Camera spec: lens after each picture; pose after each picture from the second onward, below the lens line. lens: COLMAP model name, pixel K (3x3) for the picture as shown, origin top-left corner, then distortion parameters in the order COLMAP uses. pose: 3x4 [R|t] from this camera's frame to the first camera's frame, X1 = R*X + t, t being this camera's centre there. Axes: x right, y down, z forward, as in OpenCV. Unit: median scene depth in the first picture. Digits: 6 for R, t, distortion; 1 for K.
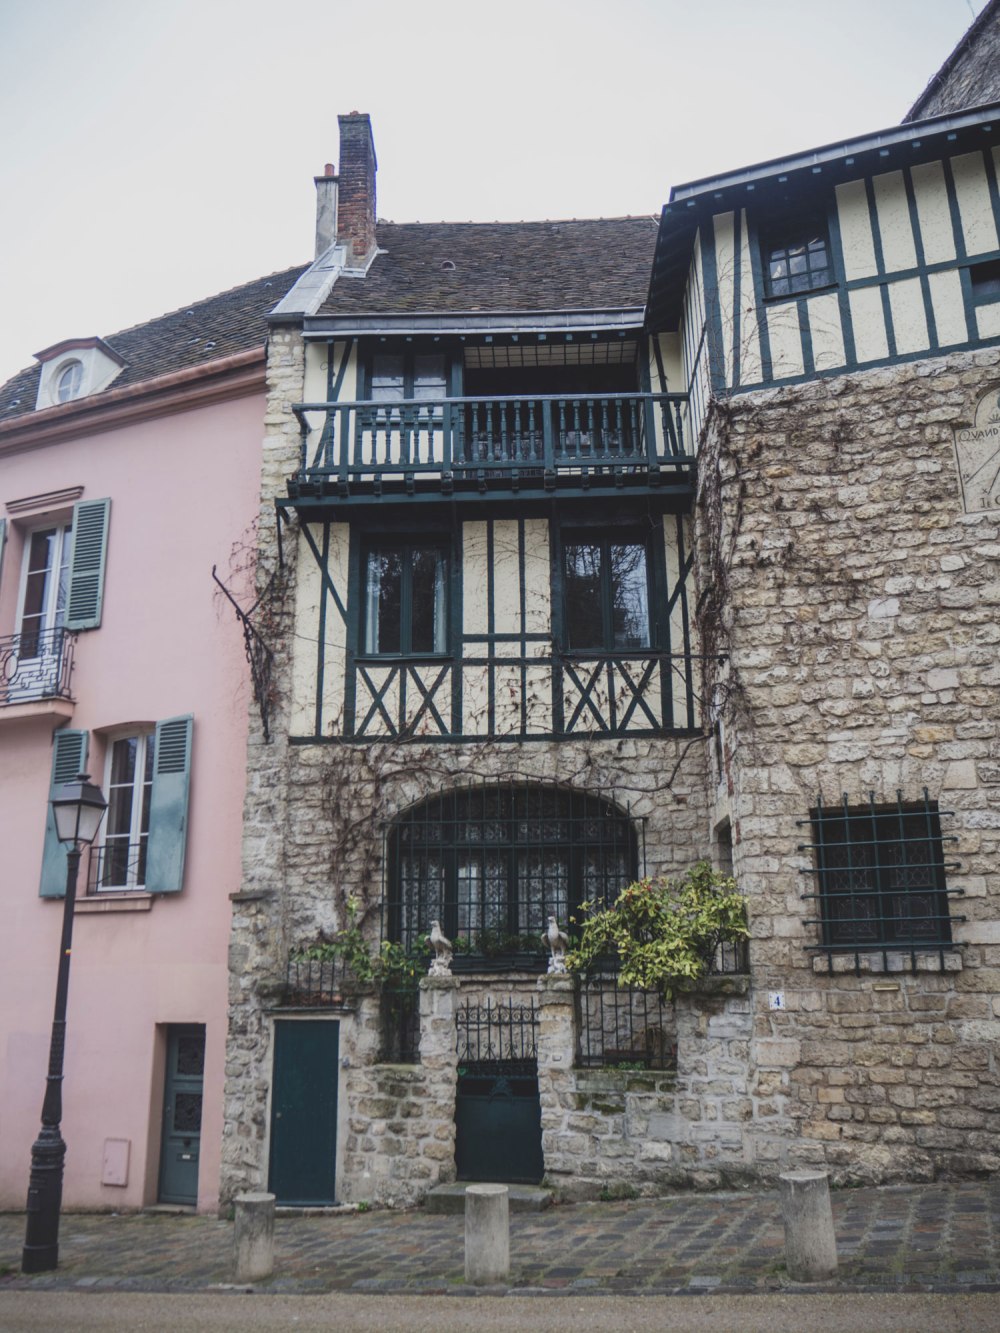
lens RADIAL K [[1127.9, 0, 498.4], [0, 1127.9, 664.6], [0, 0, 1]] dist [-0.049643, 0.019255]
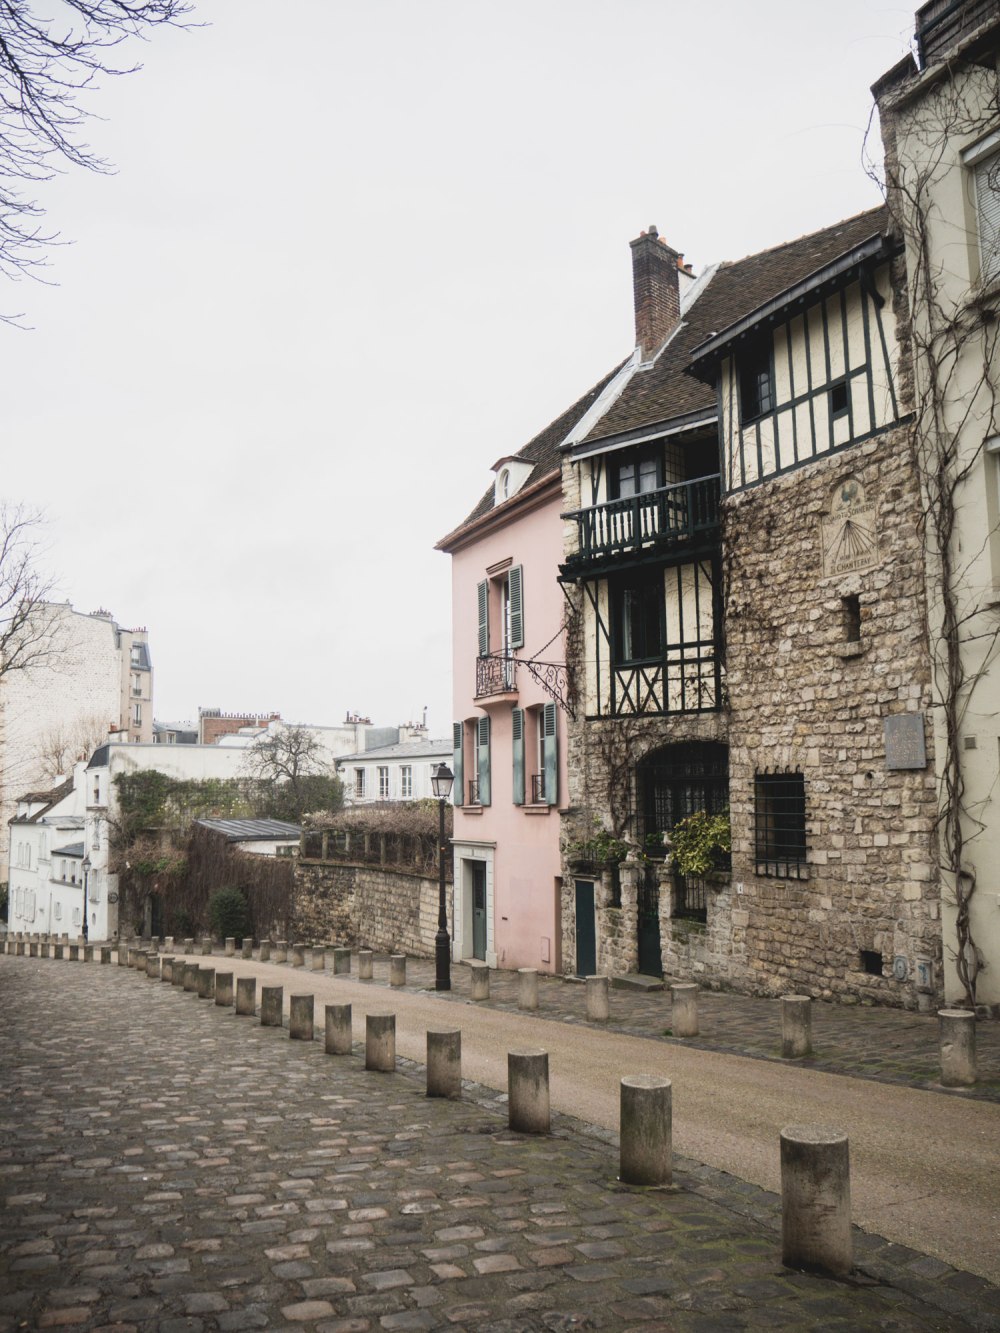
lens RADIAL K [[1127.9, 0, 502.1], [0, 1127.9, 666.0], [0, 0, 1]] dist [-0.049643, 0.019255]
pose [[0.732473, -0.079189, -0.676175, 1.027777], [0.191010, 0.977223, 0.092468, -0.224377], [0.653452, -0.196886, 0.730915, -0.359321]]
